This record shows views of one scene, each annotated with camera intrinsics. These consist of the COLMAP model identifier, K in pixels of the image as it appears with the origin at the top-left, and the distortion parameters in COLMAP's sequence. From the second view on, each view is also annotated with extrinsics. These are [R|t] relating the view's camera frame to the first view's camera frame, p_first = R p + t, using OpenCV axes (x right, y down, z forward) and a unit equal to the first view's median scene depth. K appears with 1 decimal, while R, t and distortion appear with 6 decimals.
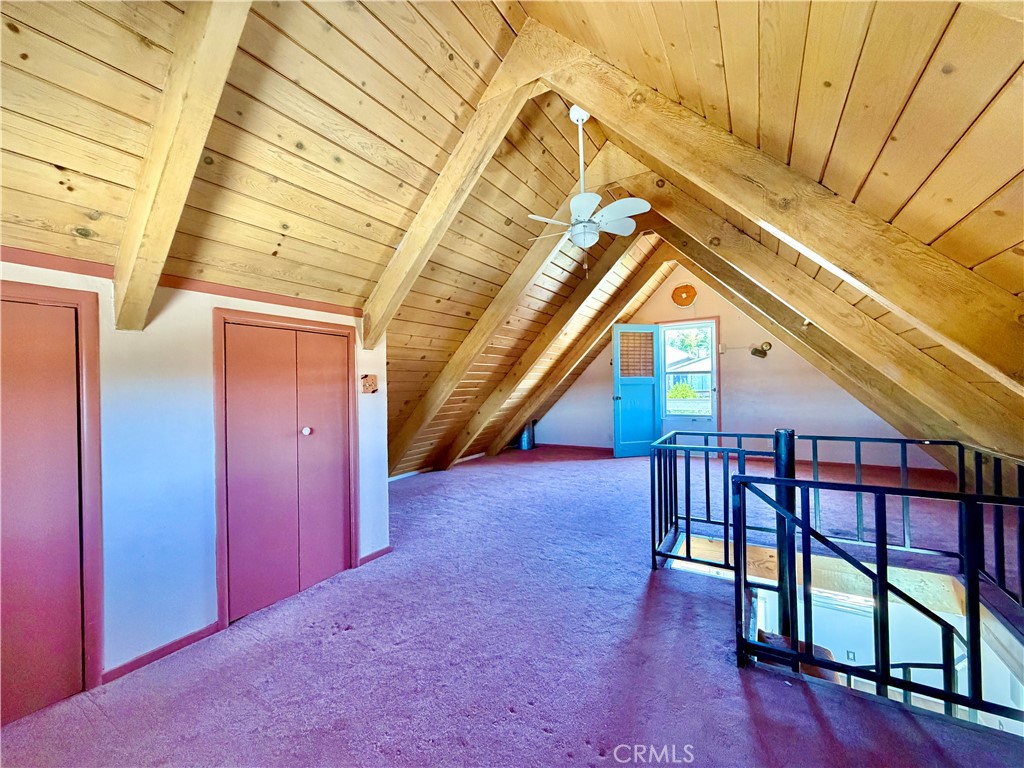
lens RADIAL K [[407.2, 0, 508.5], [0, 407.2, 381.1], [0, 0, 1]] dist [-0.000657, 0.000318]
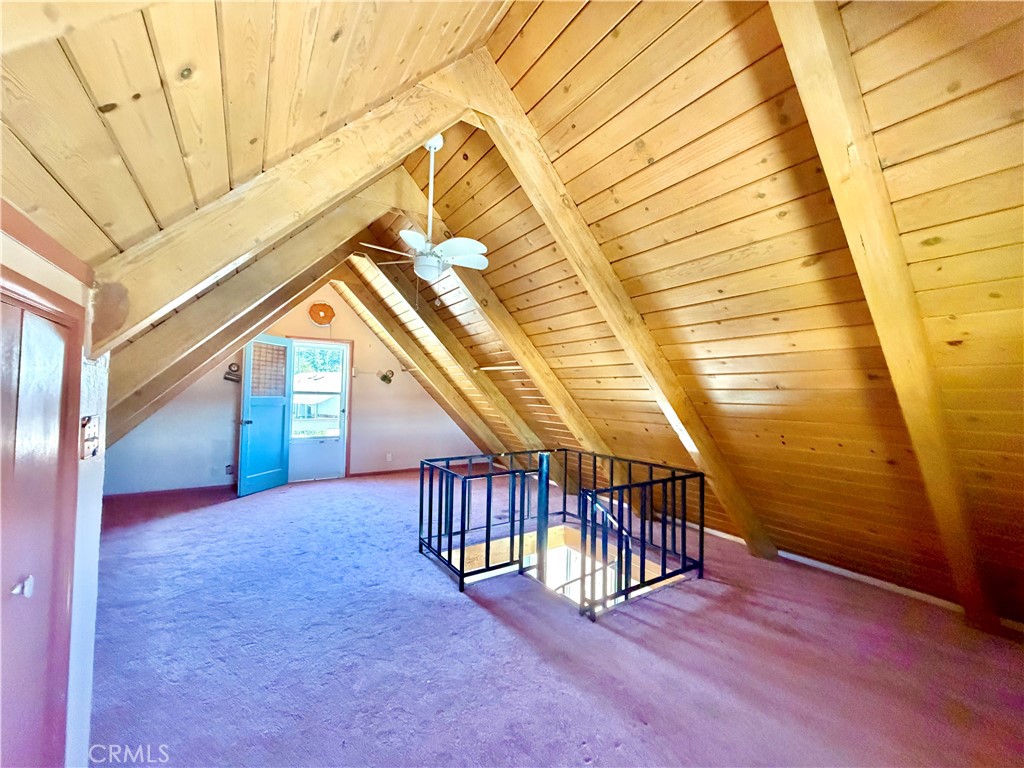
lens RADIAL K [[407.2, 0, 510.7], [0, 407.2, 385.4], [0, 0, 1]] dist [-0.000657, 0.000318]
pose [[0.419948, 0.043517, 0.906504, -0.261571], [-0.033652, 0.998910, -0.032363, -0.024913], [-0.906924, -0.016915, 0.420954, 0.186480]]
